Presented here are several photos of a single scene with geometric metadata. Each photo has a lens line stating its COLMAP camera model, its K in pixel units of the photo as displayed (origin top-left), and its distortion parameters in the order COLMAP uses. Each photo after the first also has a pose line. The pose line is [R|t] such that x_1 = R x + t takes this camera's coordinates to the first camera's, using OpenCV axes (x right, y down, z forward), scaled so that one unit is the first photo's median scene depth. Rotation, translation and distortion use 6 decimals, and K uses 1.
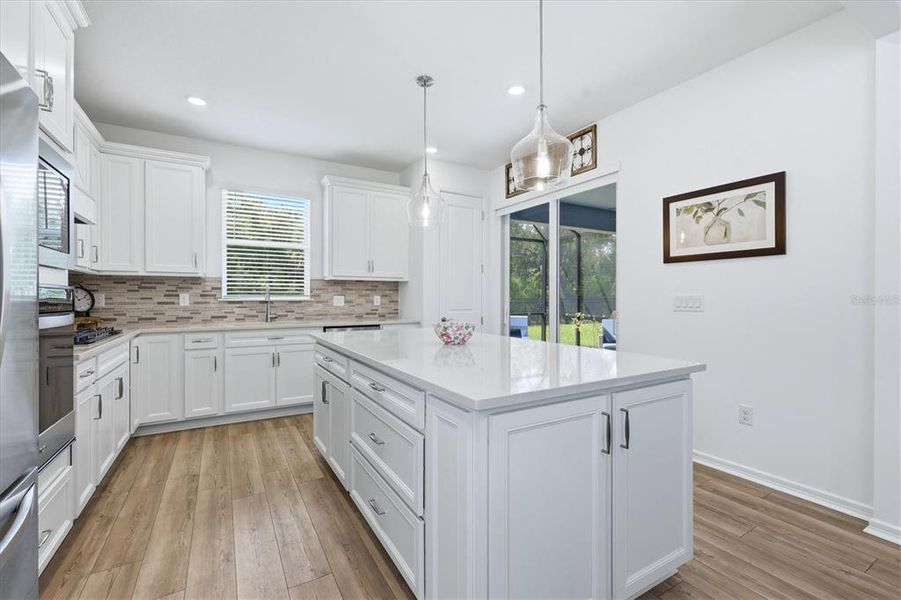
lens RADIAL K [[392.9, 0, 451.0], [0, 392.9, 297.0], [0, 0, 1]] dist [0.004076, 0.000151]
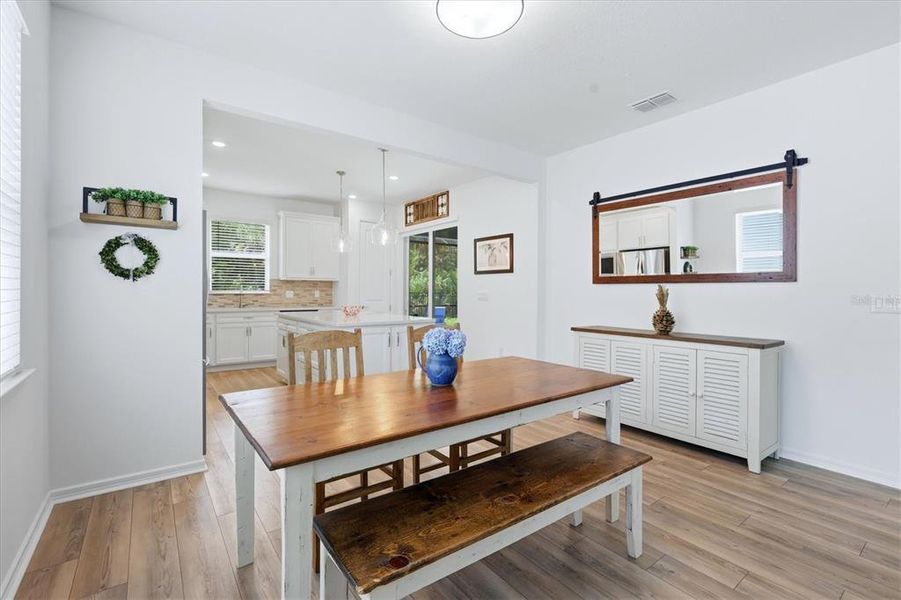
lens RADIAL K [[404.9, 0, 450.5], [0, 404.9, 294.7], [0, 0, 1]] dist [0.002274, 0.000447]
pose [[0.994006, 0.004615, 0.109225, 0.171236], [-0.005521, 0.999953, 0.007994, -0.004248], [-0.109183, -0.008549, 0.993985, -0.665989]]
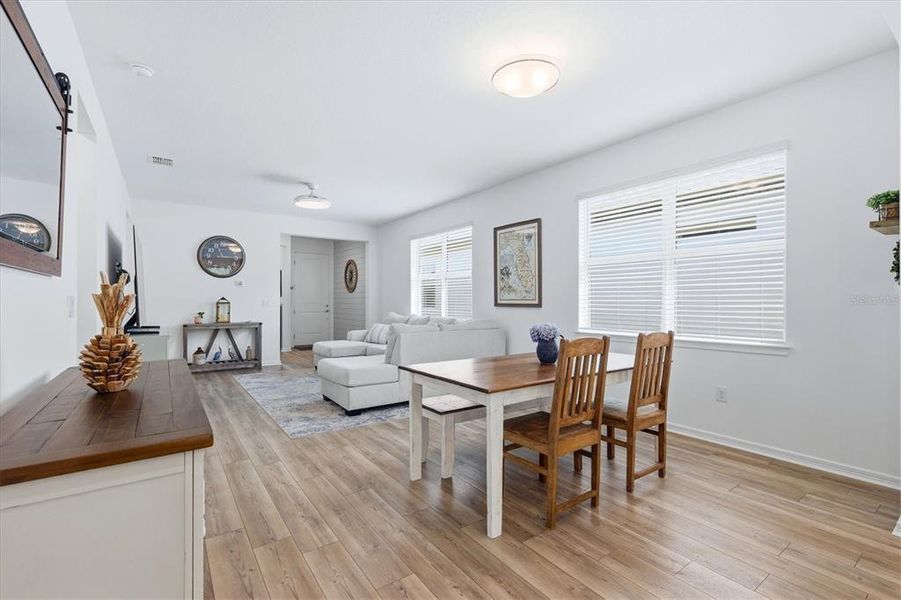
lens RADIAL K [[402.6, 0, 451.7], [0, 402.6, 300.5], [0, 0, 1]] dist [0.000691, 0.000057]
pose [[-0.996020, -0.004053, -0.089039, 0.446415], [-0.003890, 0.999990, -0.002010, 0.003029], [0.089046, -0.001656, -0.996026, 0.510750]]
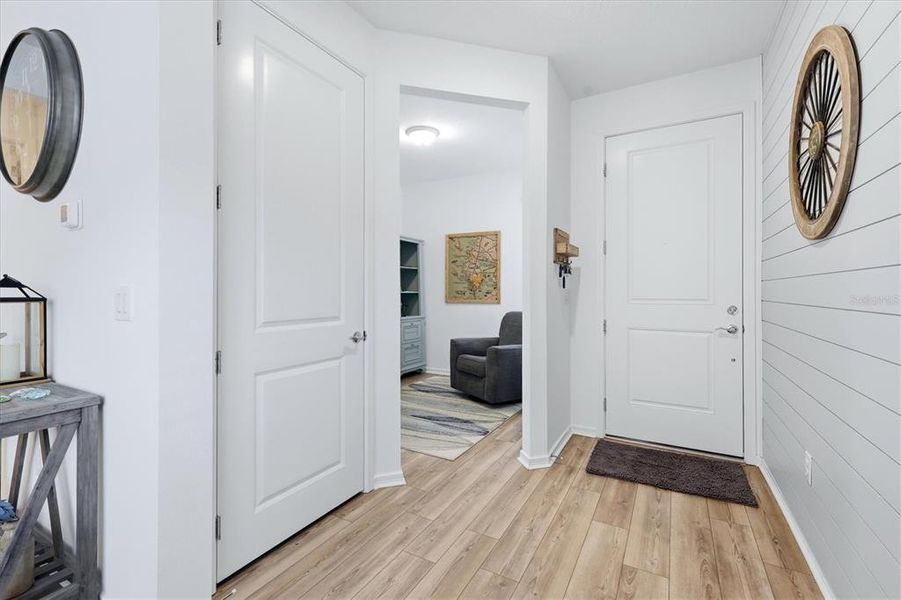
lens RADIAL K [[389.2, 0, 446.7], [0, 389.2, 287.7], [0, 0, 1]] dist [-0.000019, -0.000003]
pose [[-0.481676, -0.000392, 0.876349, 0.678690], [-0.001837, 0.999998, -0.000562, 0.000053], [-0.876348, -0.001881, -0.481676, -1.477356]]
